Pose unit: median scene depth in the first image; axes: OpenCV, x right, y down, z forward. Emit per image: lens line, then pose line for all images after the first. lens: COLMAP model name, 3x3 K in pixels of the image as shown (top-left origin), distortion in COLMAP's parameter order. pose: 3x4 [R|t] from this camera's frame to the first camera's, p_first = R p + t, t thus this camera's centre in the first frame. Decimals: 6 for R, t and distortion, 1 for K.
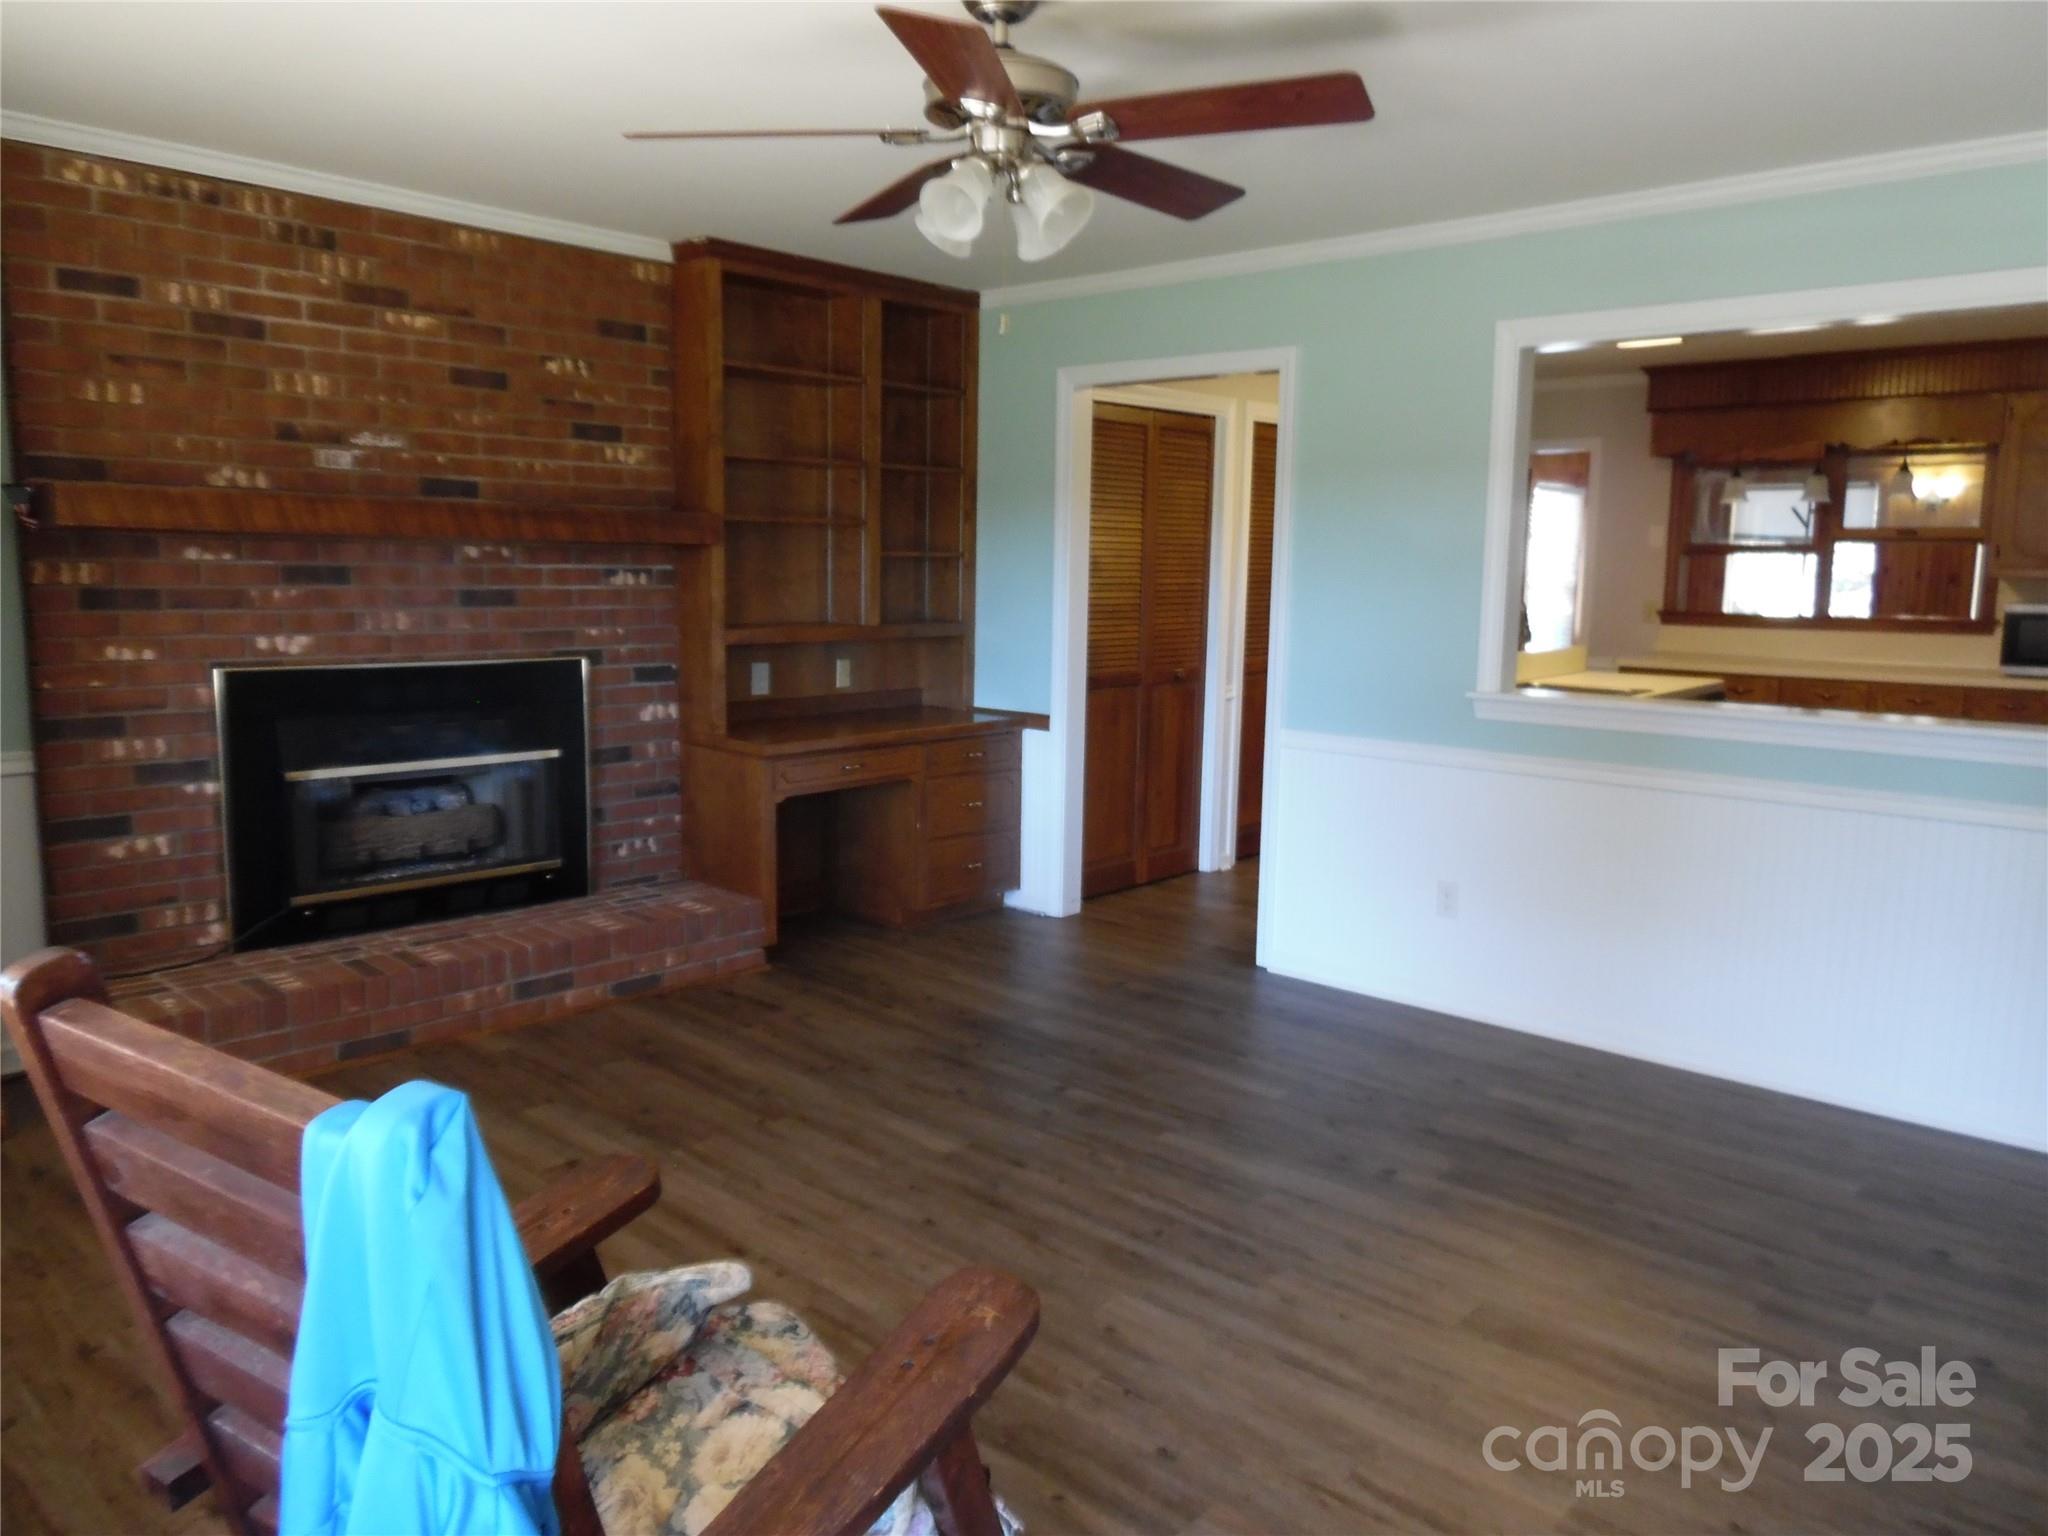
lens RADIAL K [[1497.9, 0, 1041.9], [0, 1497.9, 763.3], [0, 0, 1]] dist [0.002983, -0.003210]
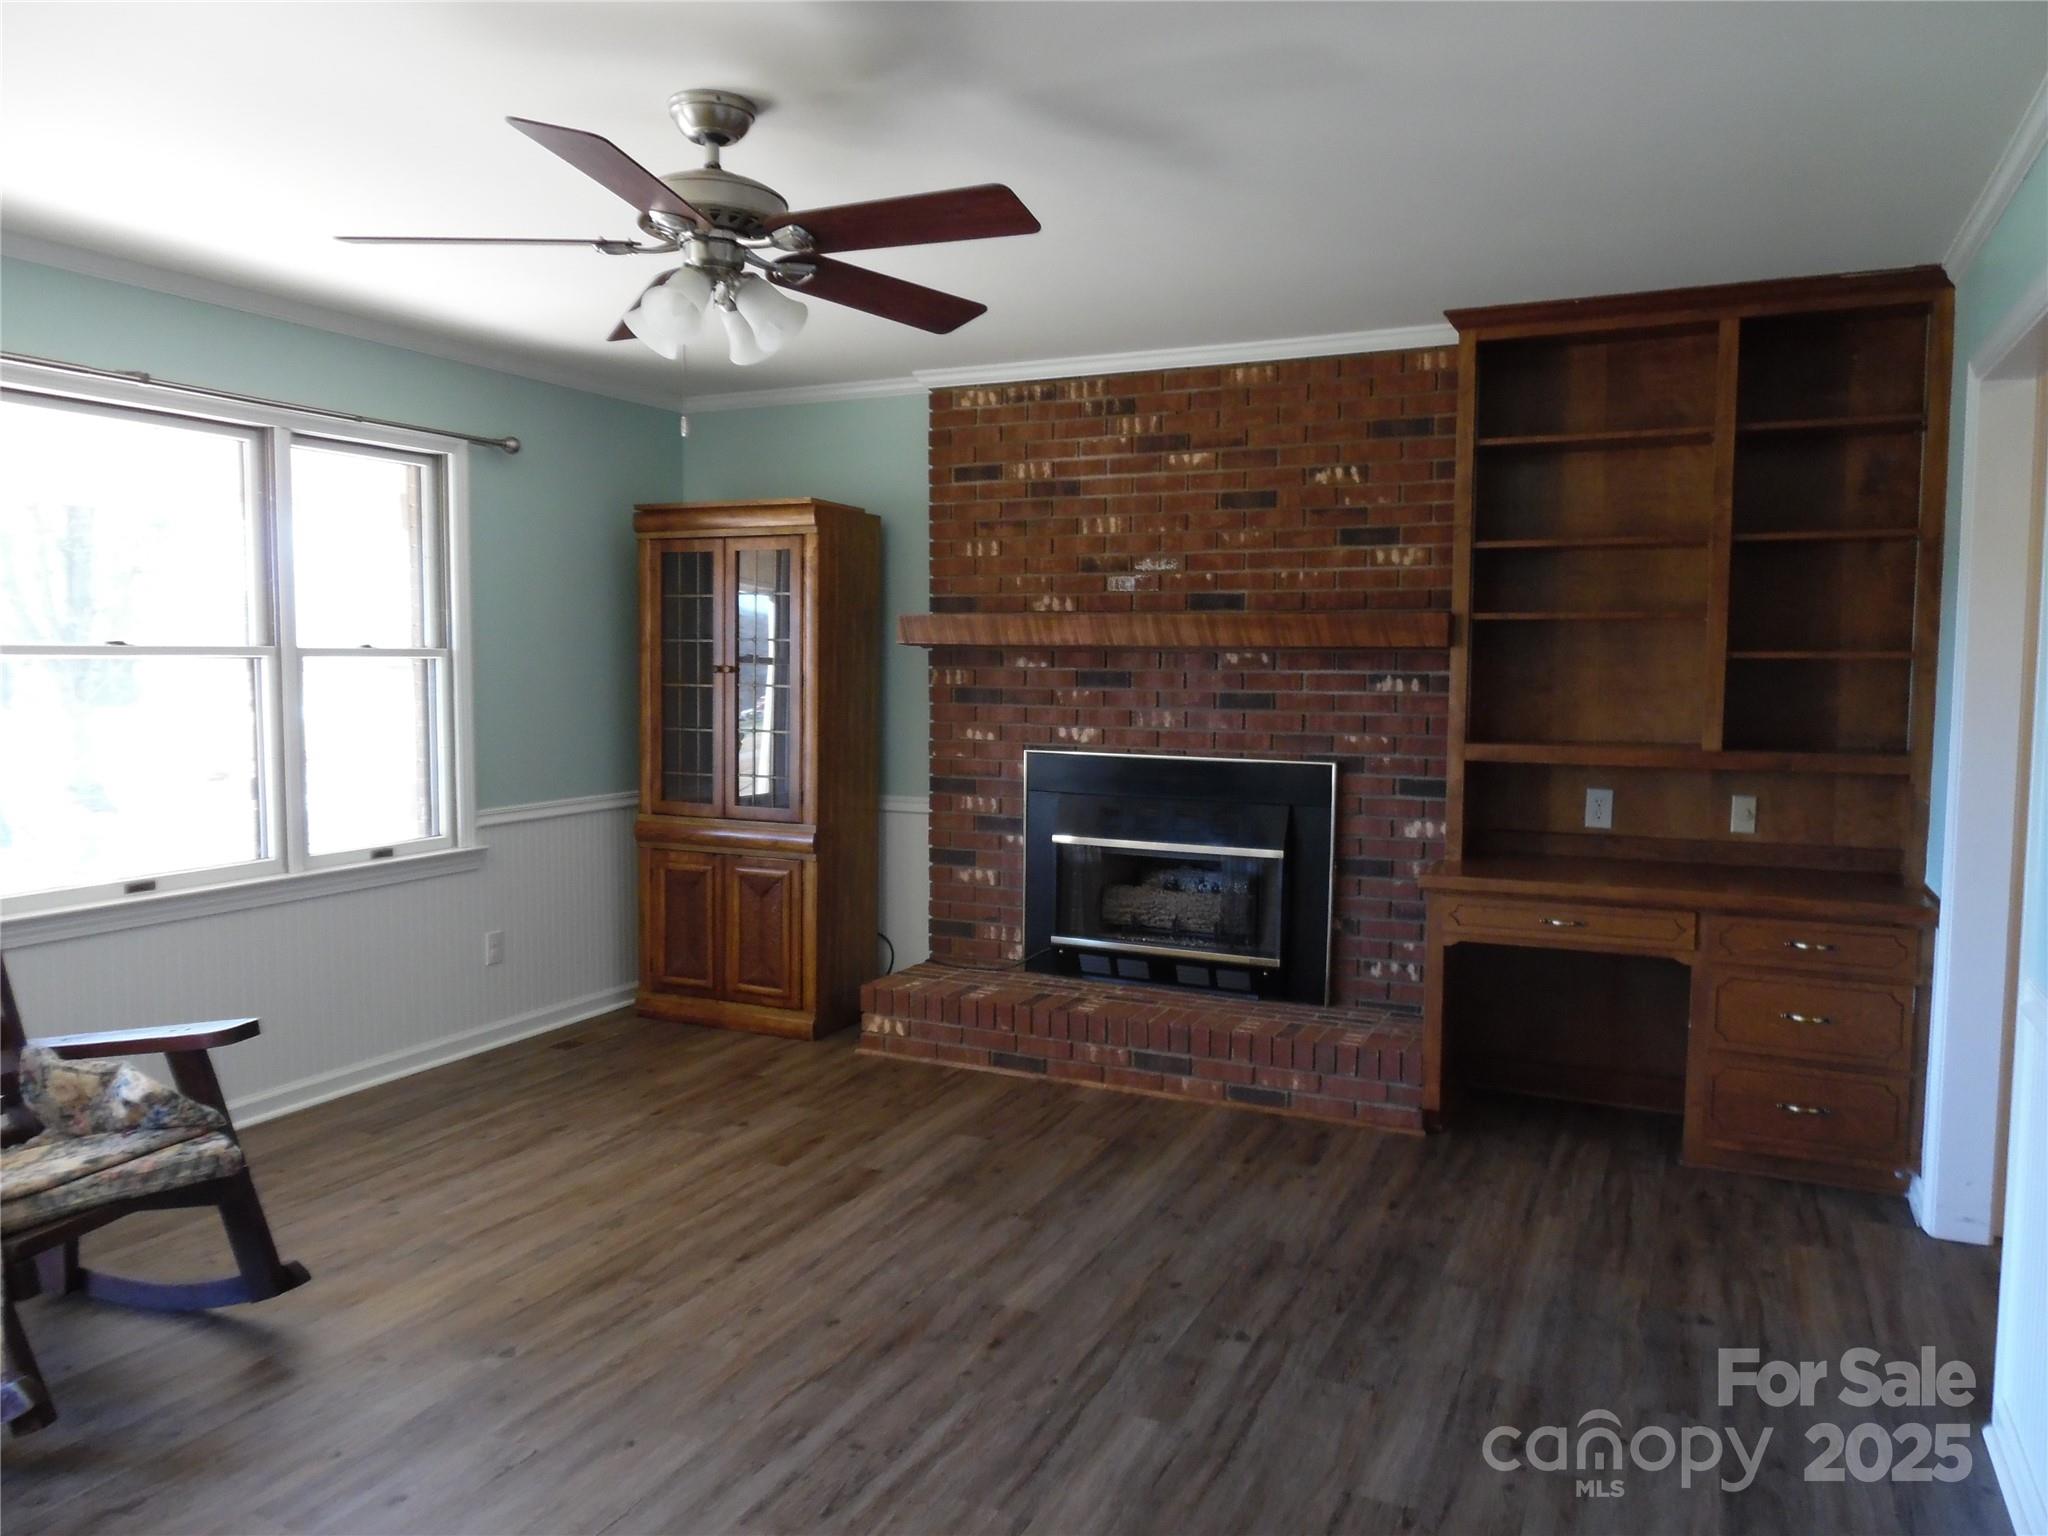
lens RADIAL K [[1497.9, 0, 1041.9], [0, 1497.9, 763.3], [0, 0, 1]] dist [0.002983, -0.003210]
pose [[0.268108, 0.049412, -0.962121, 0.662572], [-0.131030, 0.991274, 0.014396, -0.067015], [0.954437, 0.122207, 0.272243, 0.612492]]
